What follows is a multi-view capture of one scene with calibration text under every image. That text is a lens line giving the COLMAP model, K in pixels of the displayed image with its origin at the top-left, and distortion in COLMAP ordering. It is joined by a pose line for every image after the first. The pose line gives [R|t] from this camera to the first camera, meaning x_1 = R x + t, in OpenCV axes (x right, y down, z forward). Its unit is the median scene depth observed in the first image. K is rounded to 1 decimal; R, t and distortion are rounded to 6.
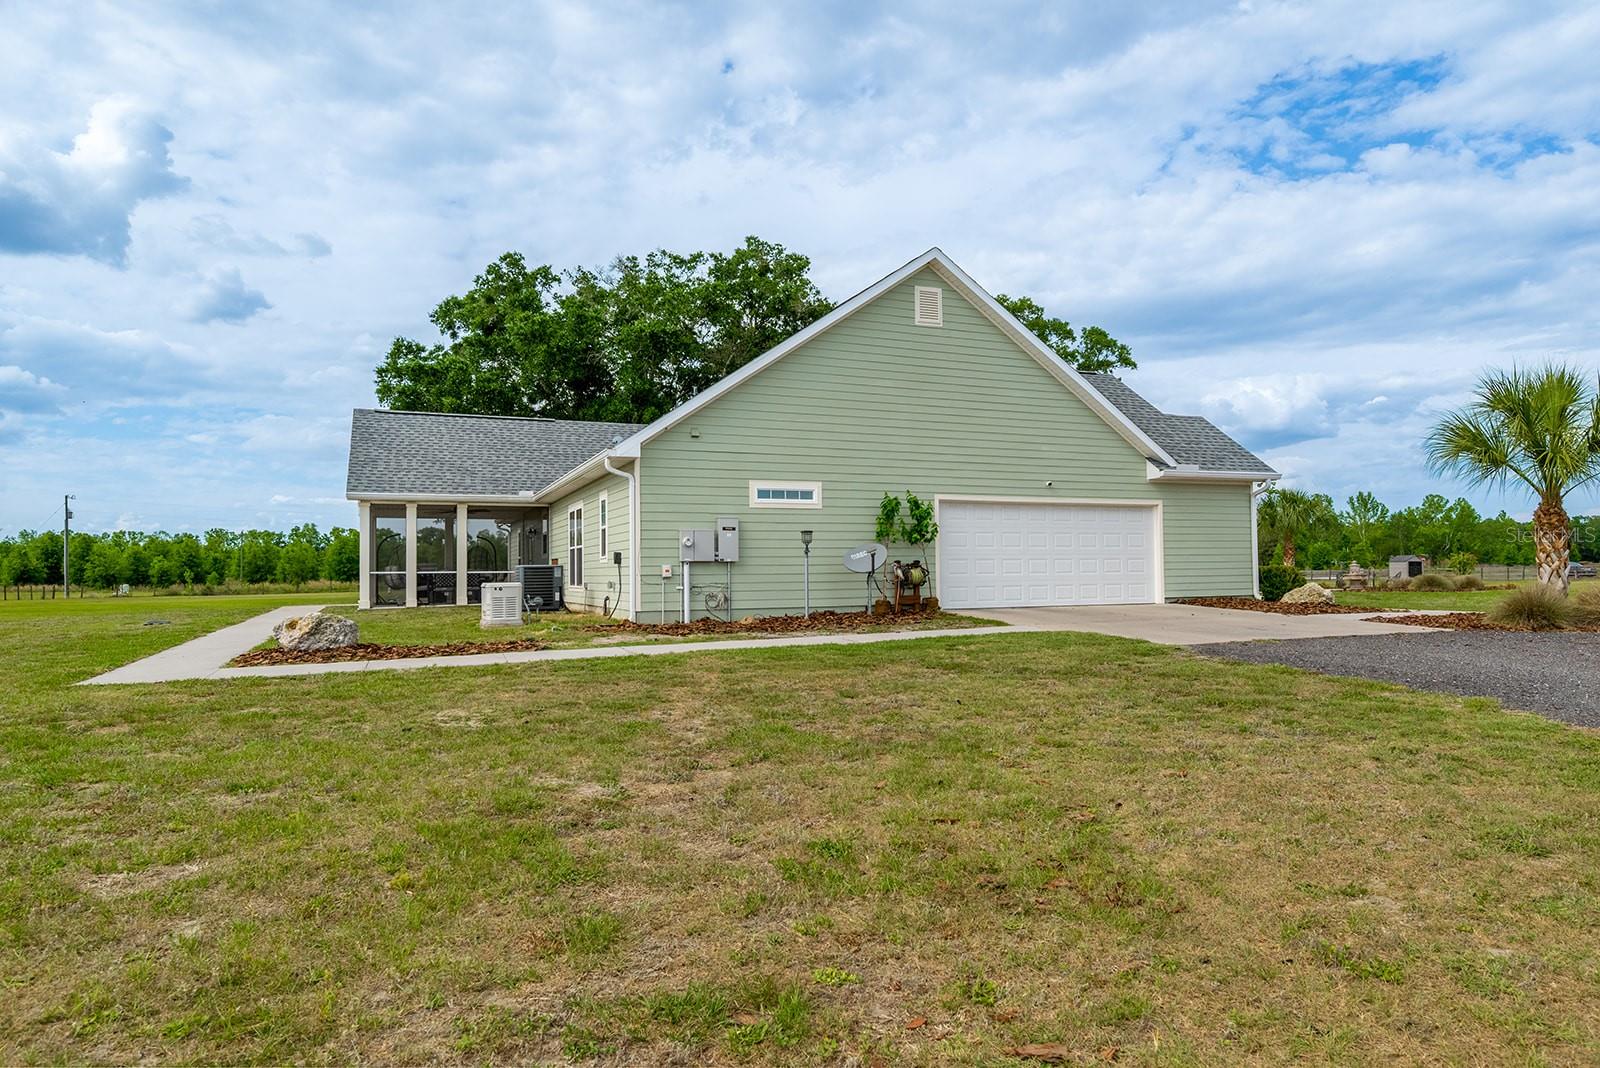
lens RADIAL K [[955.6, 0, 800.0], [0, 955.6, 534.0], [0, 0, 1]] dist [0.000263, 0.000111]
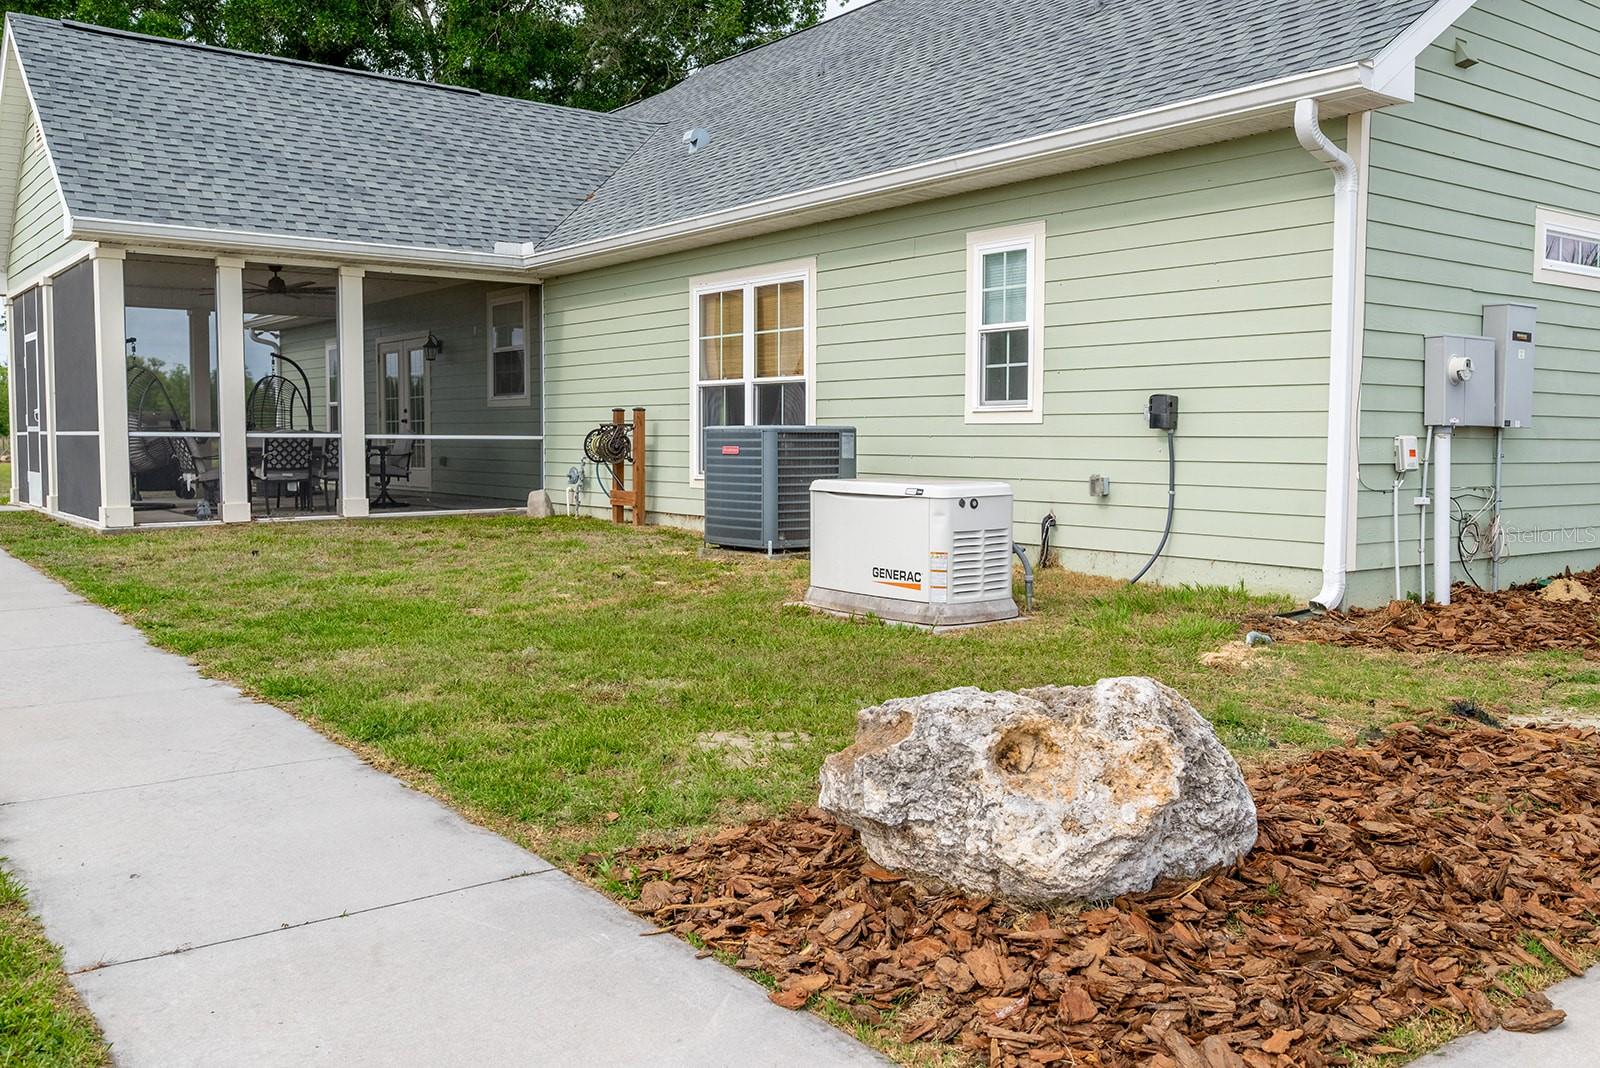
lens RADIAL K [[1397.9, 0, 800.0], [0, 1397.9, 534.0], [0, 0, 1]] dist [0.000636, -0.003171]
pose [[0.970764, 0.000460, 0.240035, -0.451862], [-0.026588, 0.994051, 0.105624, 0.019515], [-0.238558, -0.108918, 0.965001, 0.538627]]
